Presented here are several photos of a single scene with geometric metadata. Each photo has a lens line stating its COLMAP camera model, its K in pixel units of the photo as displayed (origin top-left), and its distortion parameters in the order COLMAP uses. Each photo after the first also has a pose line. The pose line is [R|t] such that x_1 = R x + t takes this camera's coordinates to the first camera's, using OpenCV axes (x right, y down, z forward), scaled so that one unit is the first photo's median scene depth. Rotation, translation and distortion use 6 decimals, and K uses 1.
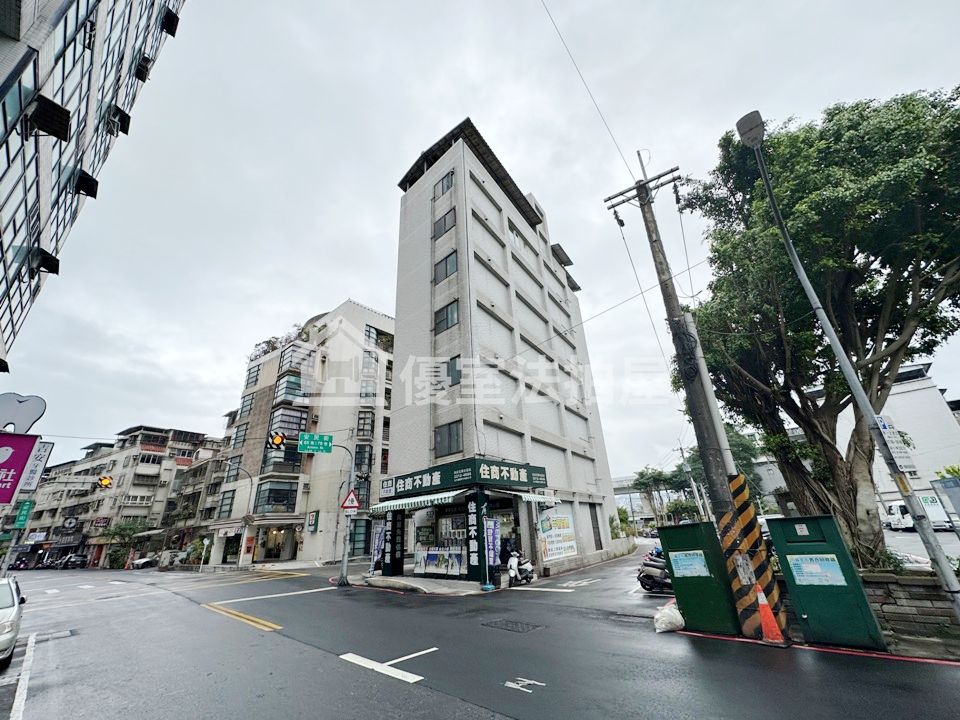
lens RADIAL K [[381.2, 0, 479.7], [0, 381.2, 360.9], [0, 0, 1]] dist [-0.001322, 0.000224]
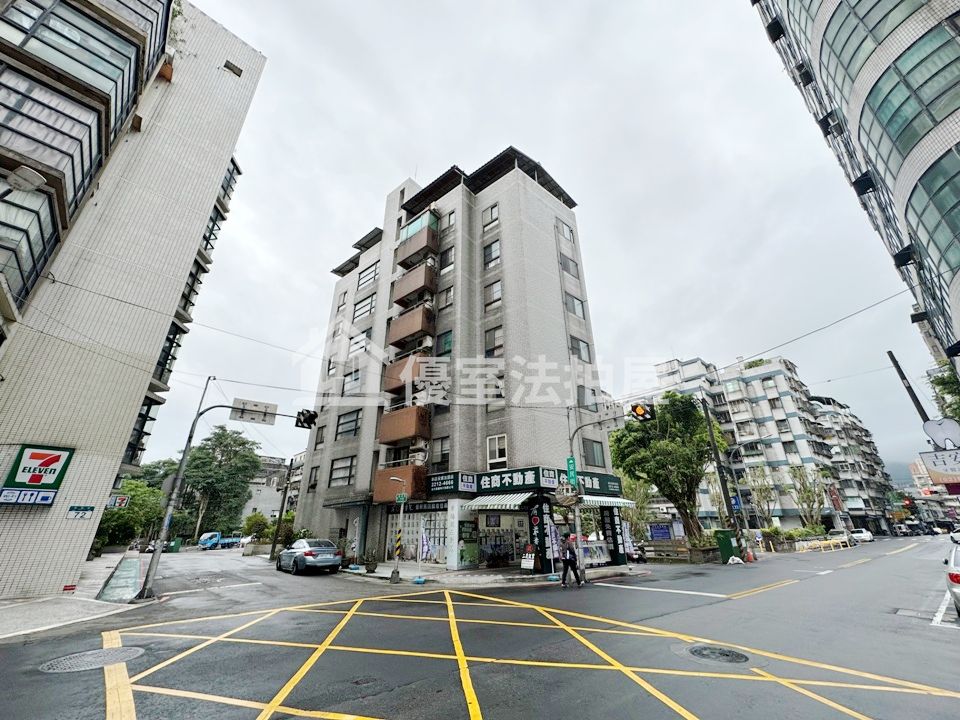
lens RADIAL K [[381.2, 0, 479.7], [0, 381.2, 360.9], [0, 0, 1]] dist [-0.001322, 0.000224]
pose [[0.096128, 0.448195, 0.888752, -1.121322], [-0.403931, 0.833626, -0.376705, 0.475283], [-0.909725, -0.322783, 0.261175, 0.928041]]
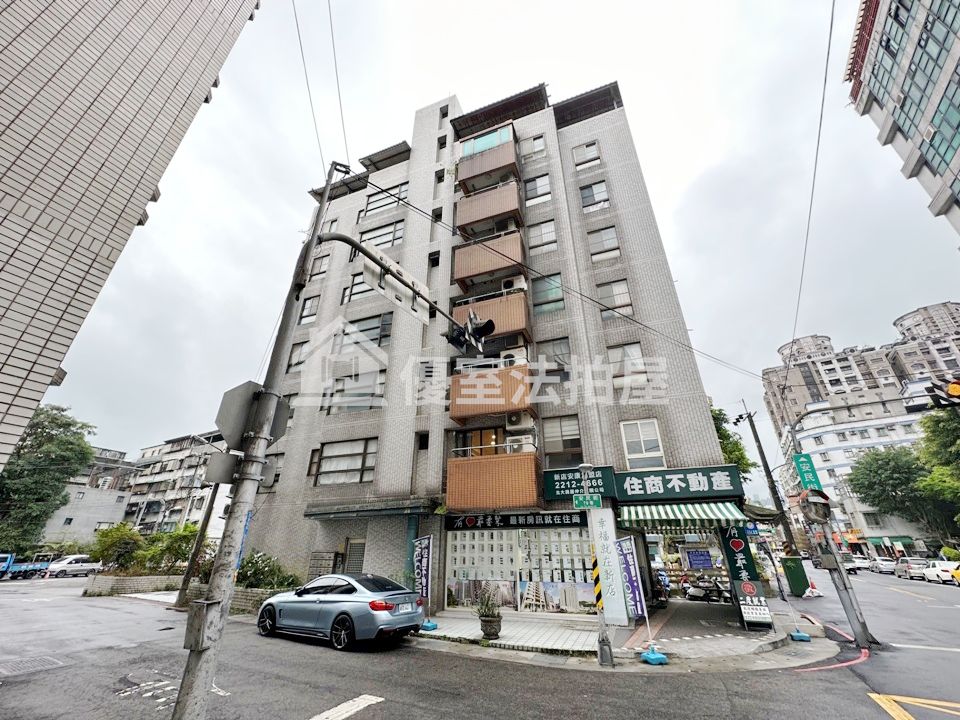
lens RADIAL K [[381.2, 0, 479.7], [0, 381.2, 360.9], [0, 0, 1]] dist [-0.001322, 0.000224]
pose [[-0.225392, 0.480452, 0.847564, -0.737114], [-0.387584, 0.753928, -0.530444, 0.643889], [-0.893855, -0.448059, 0.016286, 1.373430]]
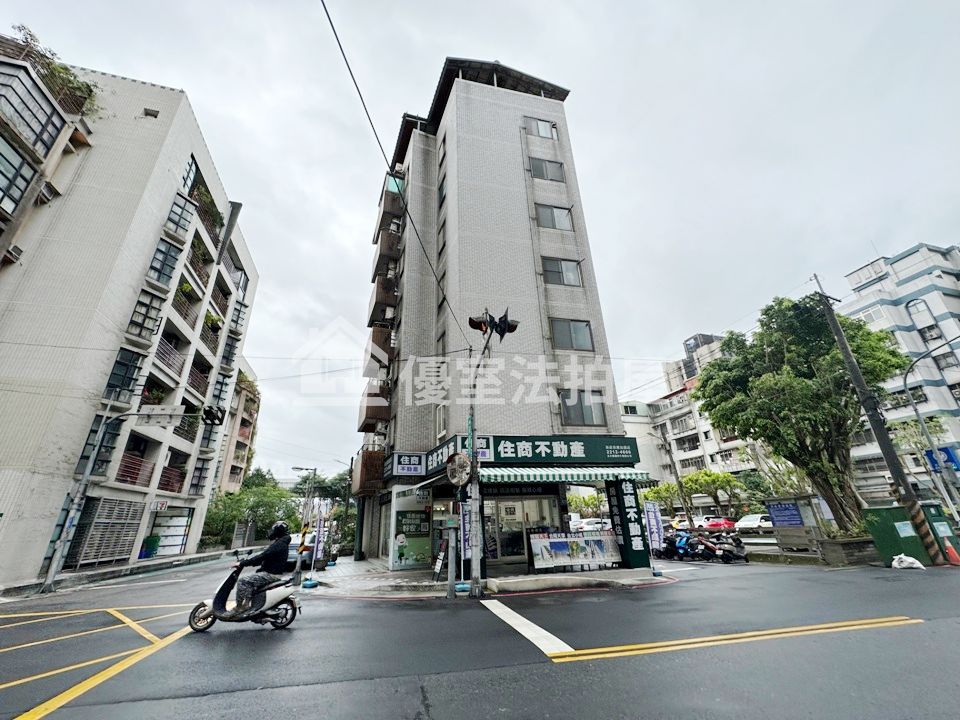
lens RADIAL K [[381.2, 0, 479.7], [0, 381.2, 360.9], [0, 0, 1]] dist [-0.001322, 0.000224]
pose [[0.543630, 0.357531, 0.759367, -0.749097], [-0.337140, 0.921557, -0.192536, 0.293520], [-0.768637, -0.151344, 0.621524, 0.551721]]
